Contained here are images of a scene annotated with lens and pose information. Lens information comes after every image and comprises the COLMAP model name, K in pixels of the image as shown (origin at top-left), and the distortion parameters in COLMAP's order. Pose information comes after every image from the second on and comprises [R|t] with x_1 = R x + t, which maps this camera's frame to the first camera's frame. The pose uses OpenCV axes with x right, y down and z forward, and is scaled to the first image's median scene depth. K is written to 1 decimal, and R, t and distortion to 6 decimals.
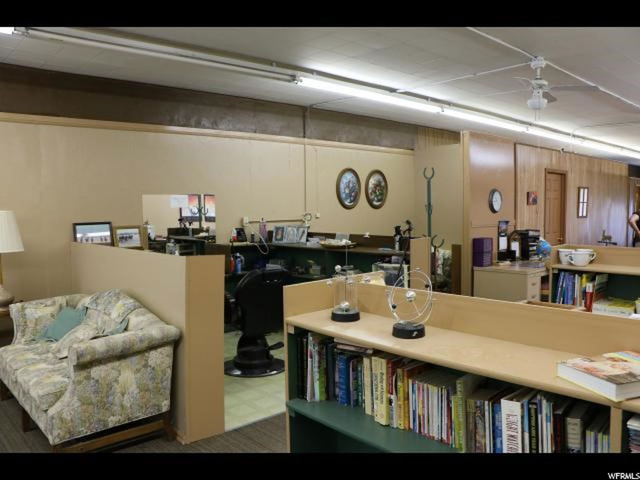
lens RADIAL K [[519.5, 0, 319.5], [0, 519.5, 242.5], [0, 0, 1]] dist [-0.121793, 0.060883]
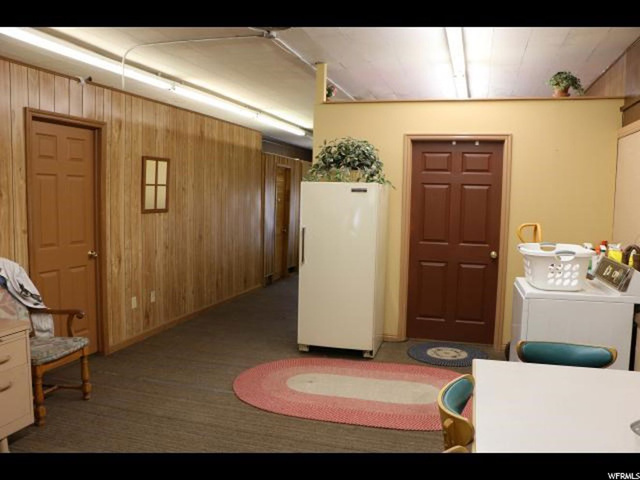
lens RADIAL K [[519.5, 0, 319.6], [0, 519.5, 236.1], [0, 0, 1]] dist [-0.121793, 0.060883]
pose [[0.868734, -0.009799, 0.495182, 0.422799], [0.002652, 0.999882, 0.015134, -0.031424], [-0.495272, -0.011834, 0.868658, 0.428467]]
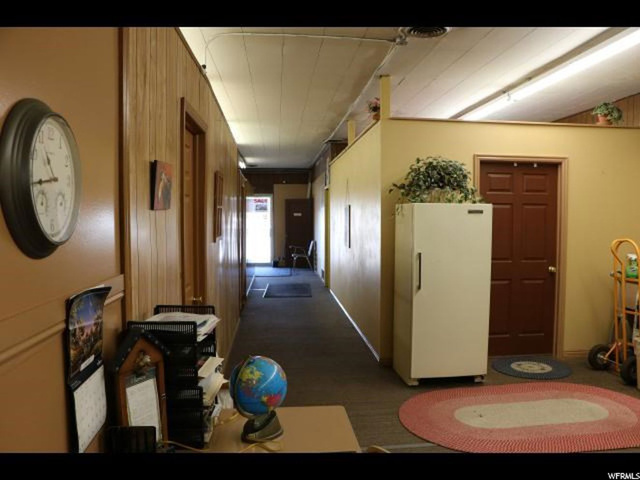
lens RADIAL K [[519.5, 0, 321.7], [0, 519.5, 244.1], [0, 0, 1]] dist [-0.121793, 0.060883]
pose [[0.624635, -0.030860, 0.780307, 0.222457], [0.043426, 0.999045, 0.004748, -0.047214], [-0.779709, 0.030920, 0.625378, 0.674337]]
